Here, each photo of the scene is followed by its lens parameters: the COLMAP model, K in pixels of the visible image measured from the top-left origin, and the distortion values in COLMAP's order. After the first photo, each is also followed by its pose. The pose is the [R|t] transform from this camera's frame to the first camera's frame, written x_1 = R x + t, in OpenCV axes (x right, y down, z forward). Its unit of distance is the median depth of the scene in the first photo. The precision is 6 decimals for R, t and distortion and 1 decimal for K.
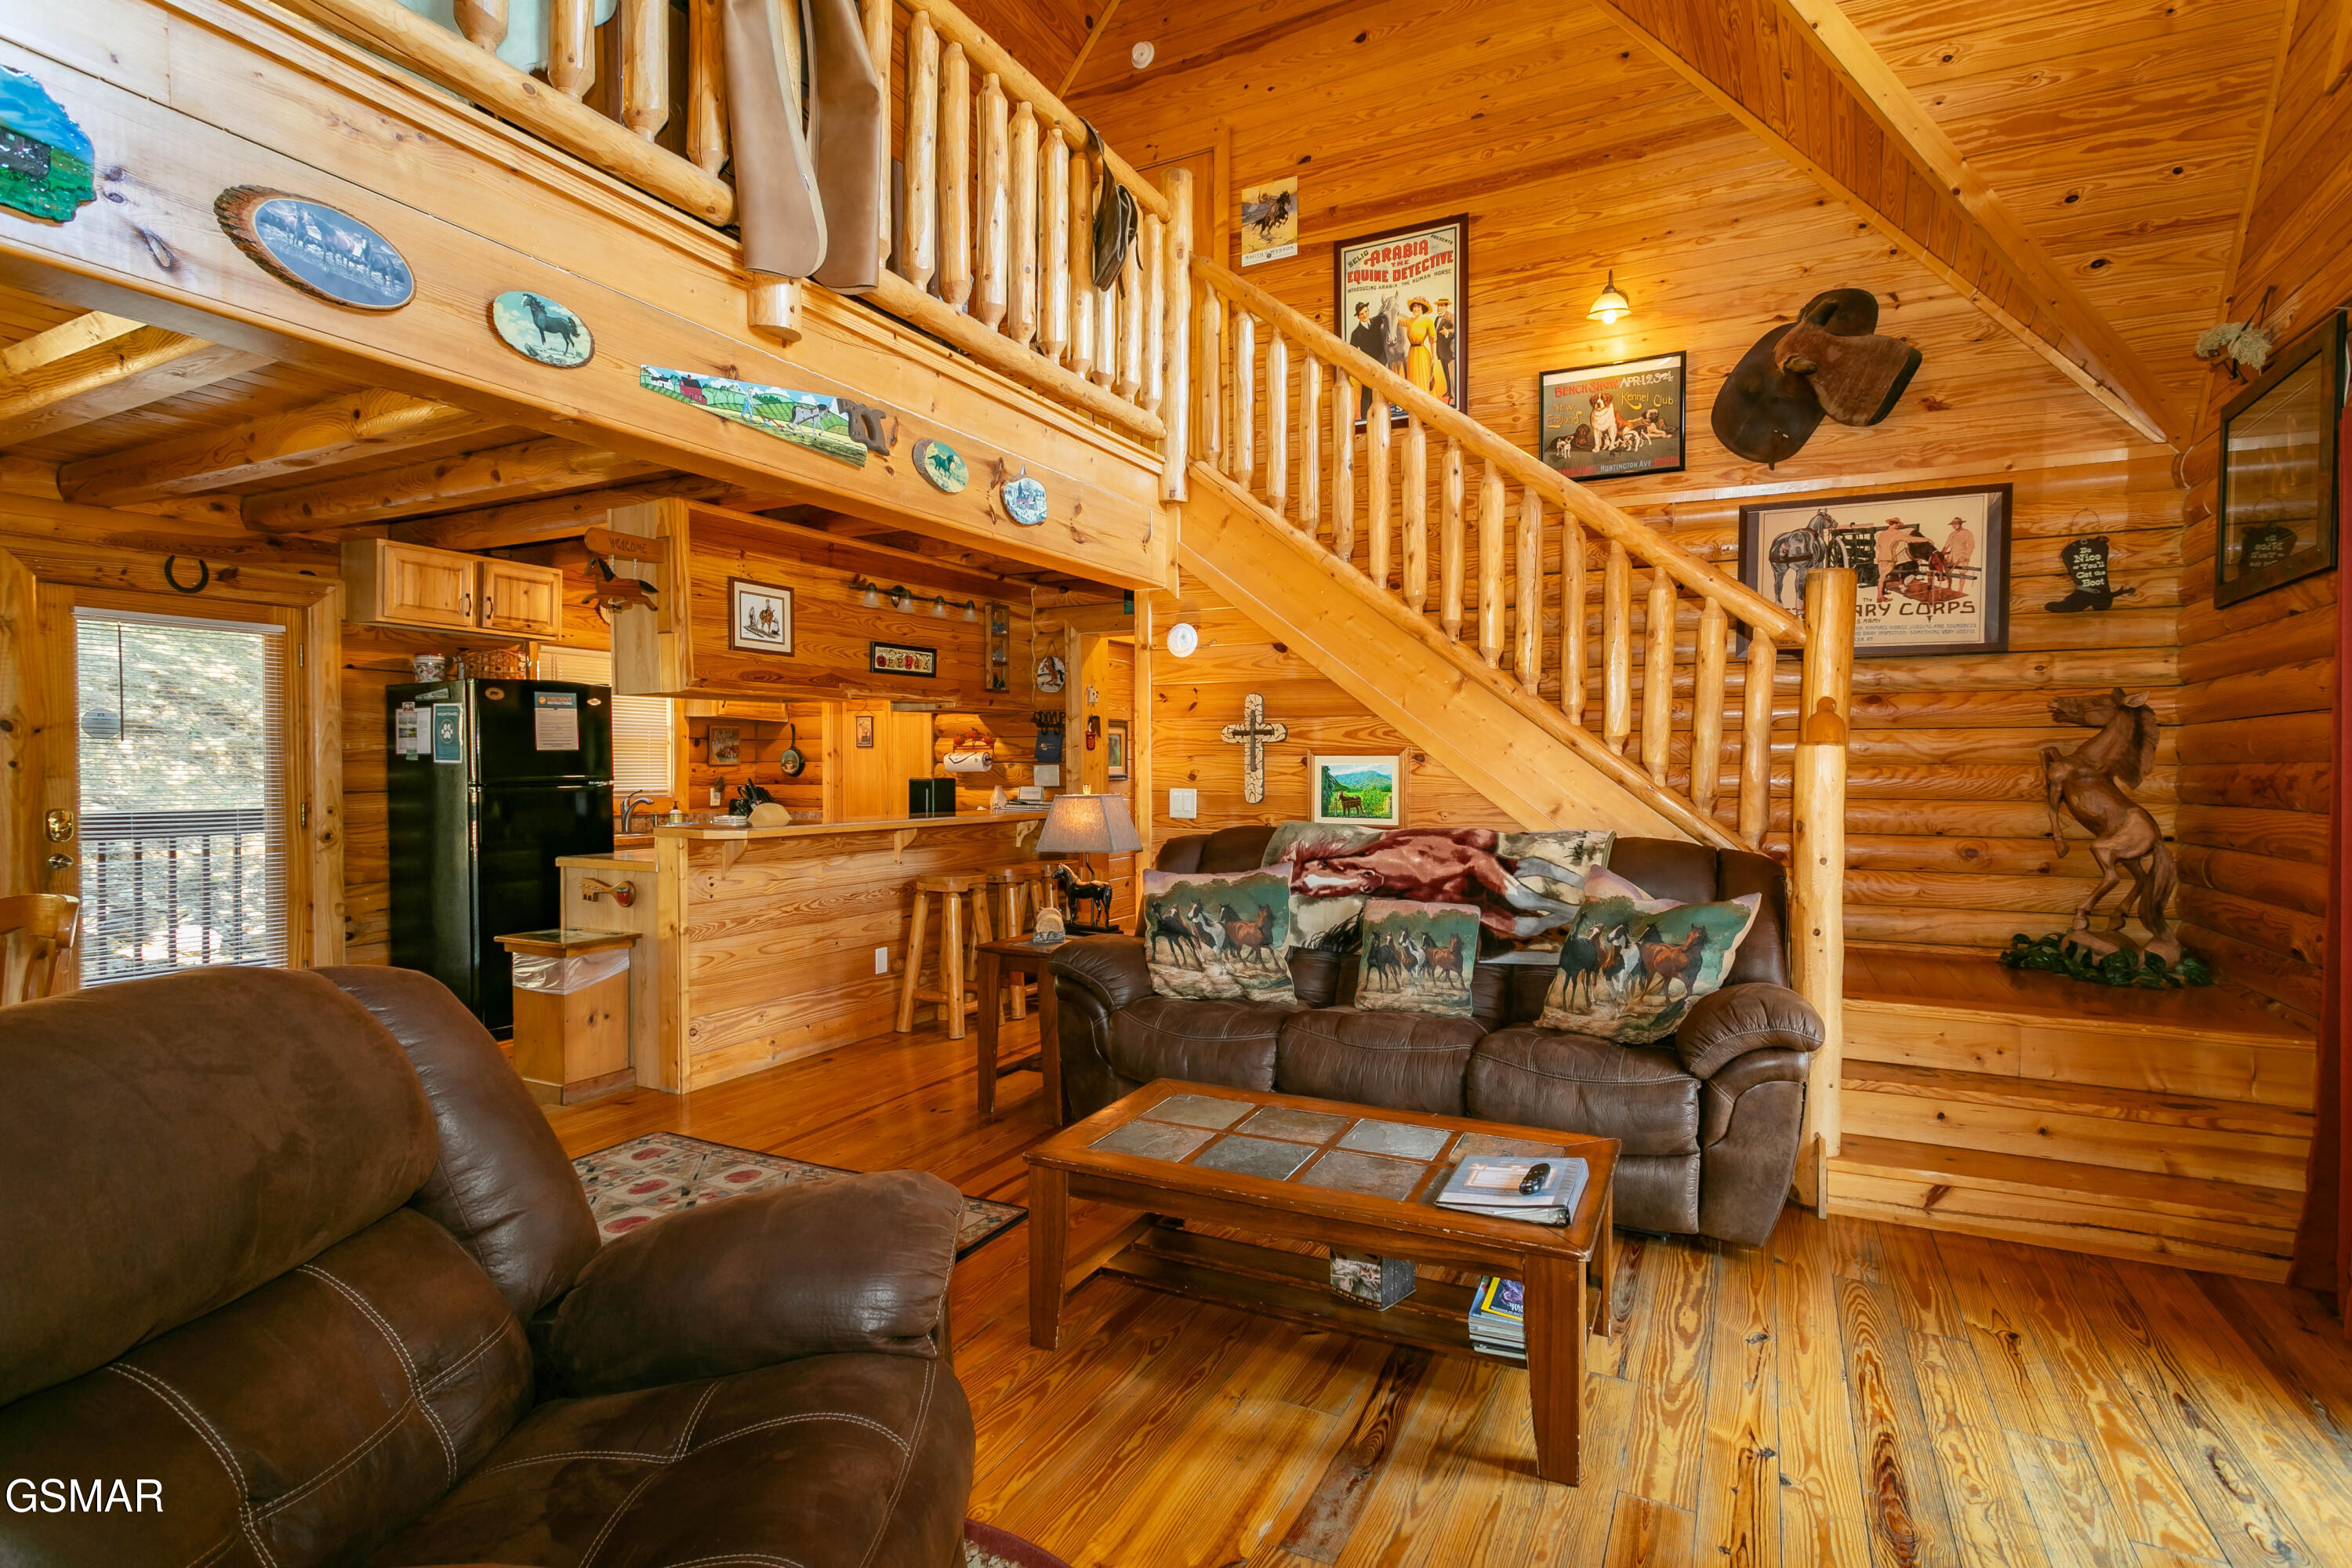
lens RADIAL K [[1106.1, 0, 1176.6], [0, 1106.1, 792.0], [0, 0, 1]] dist [0.001025, 0.002023]
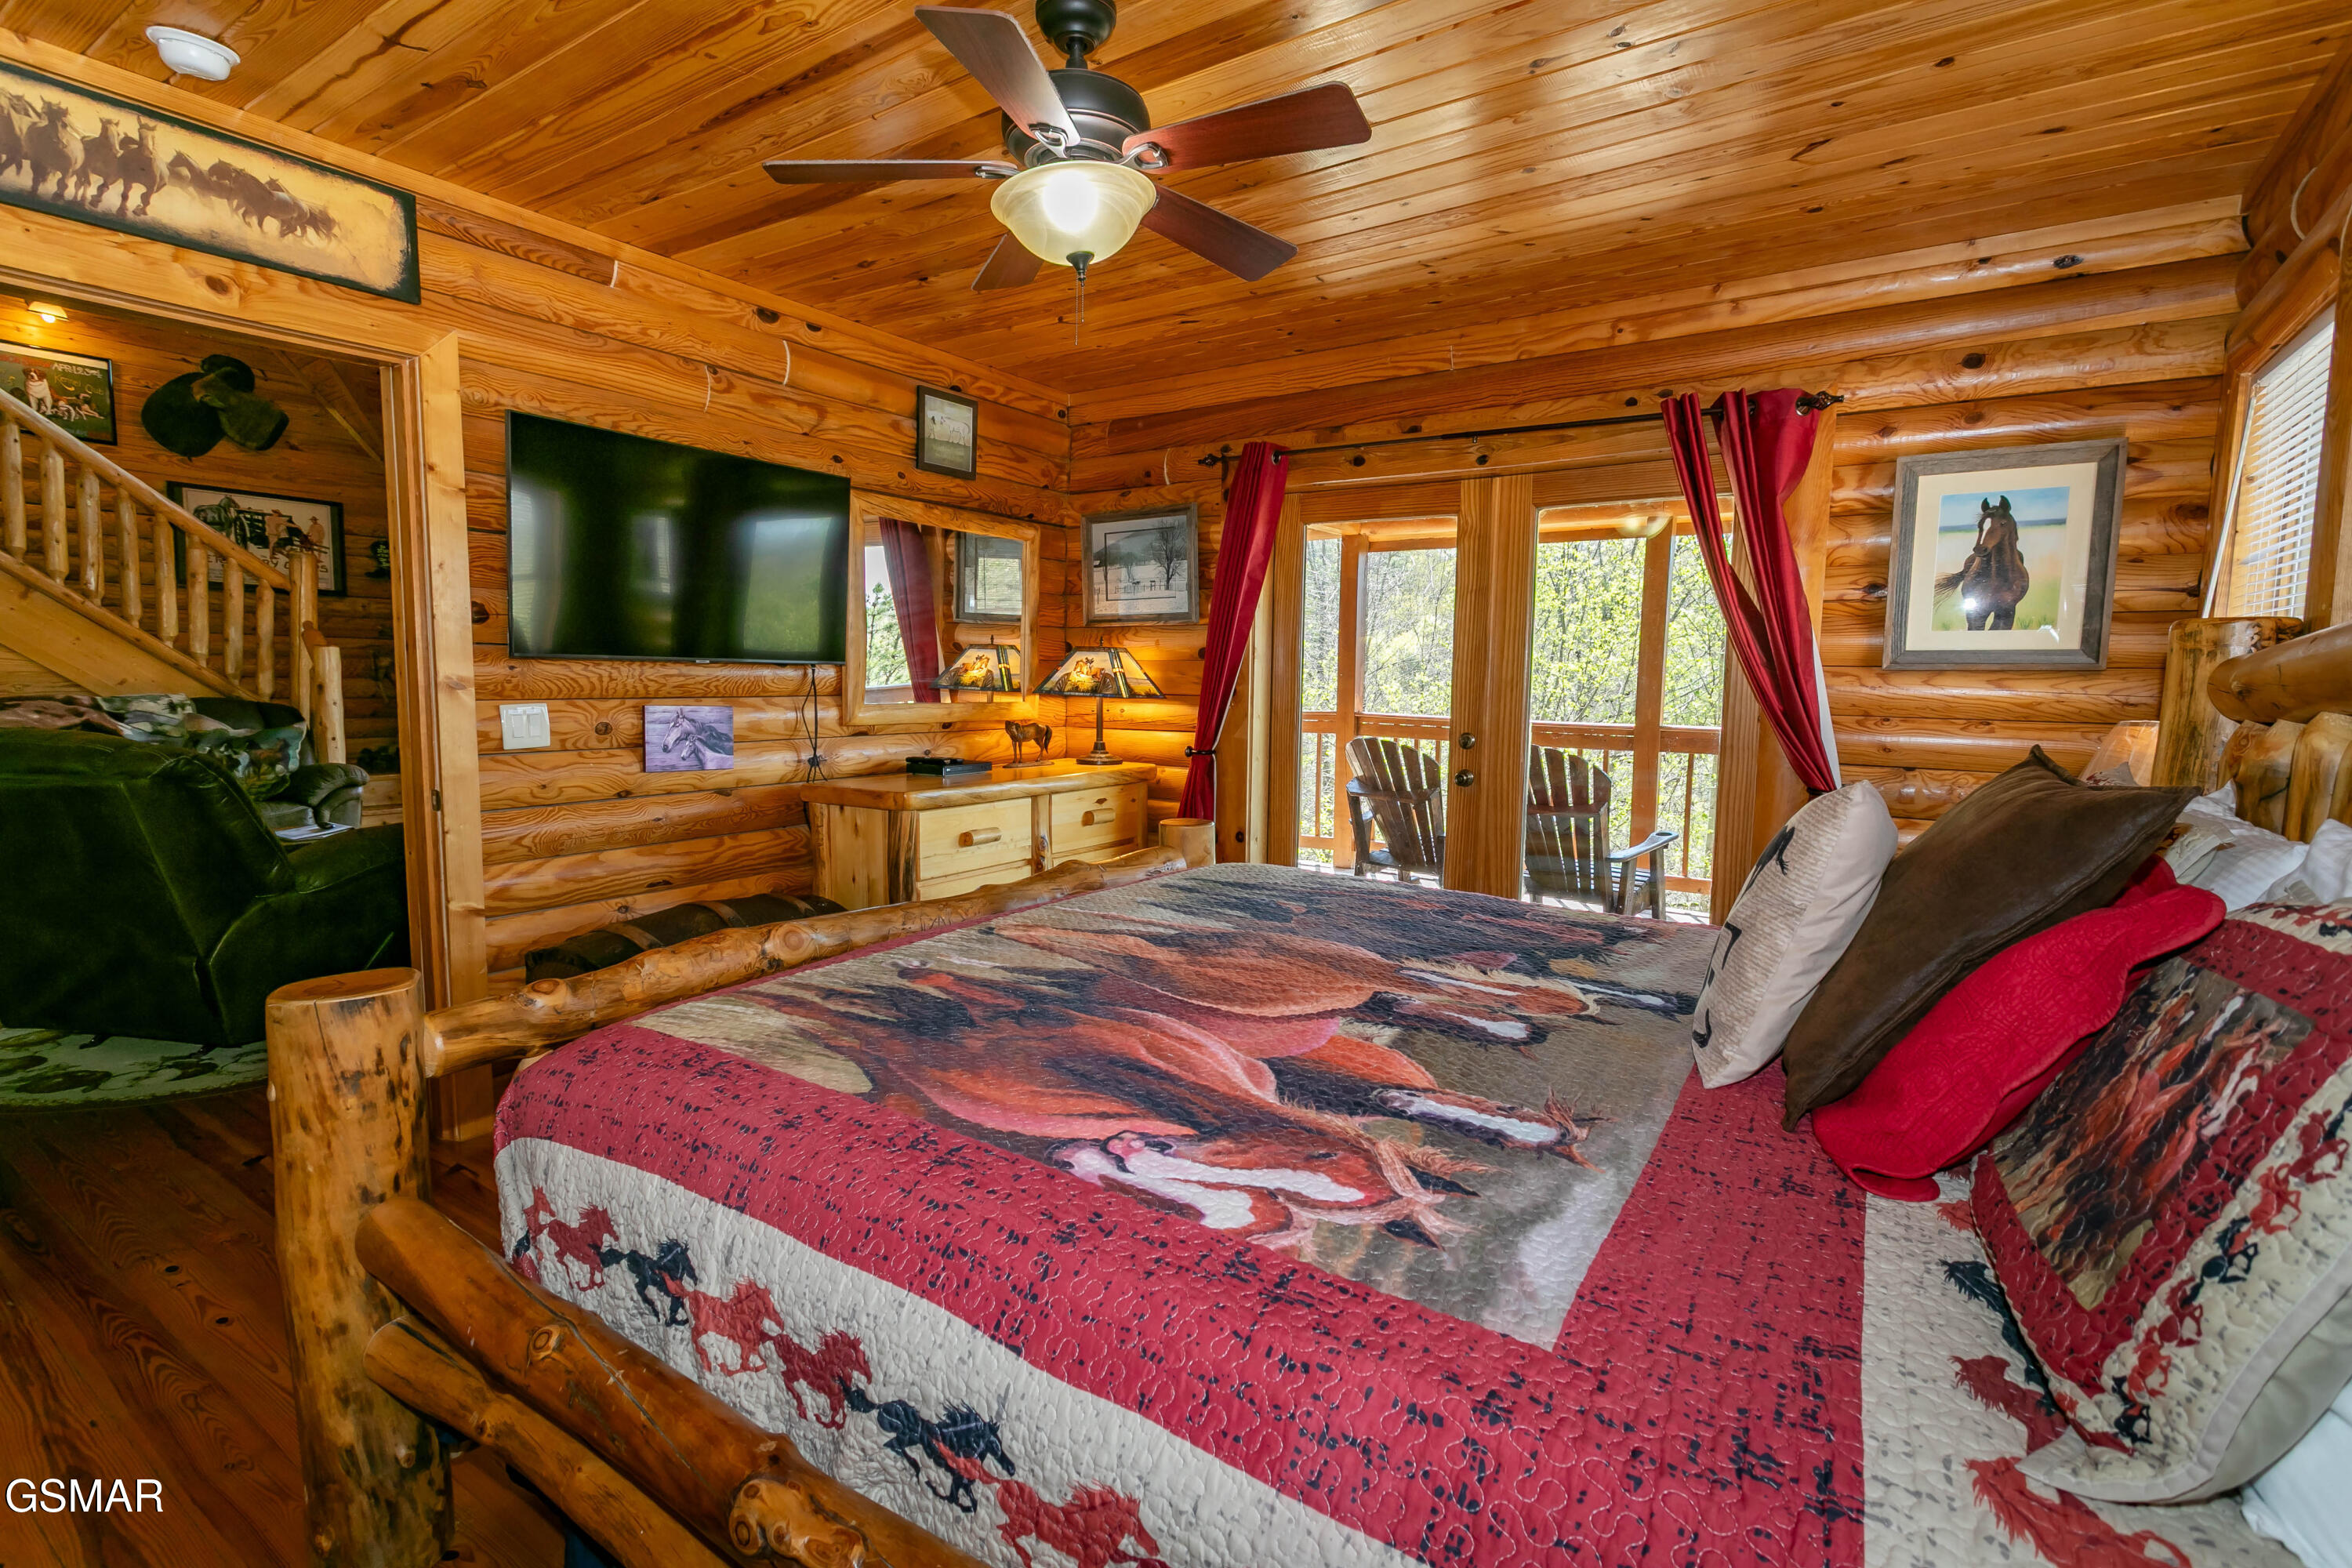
lens RADIAL K [[1106.1, 0, 1175.9], [0, 1106.1, 779.3], [0, 0, 1]] dist [0.001025, 0.002023]
pose [[0.102647, -0.091478, 0.990503, -1.048451], [0.014163, 0.995796, 0.090499, 0.032219], [-0.994617, 0.004739, 0.103511, -0.610703]]
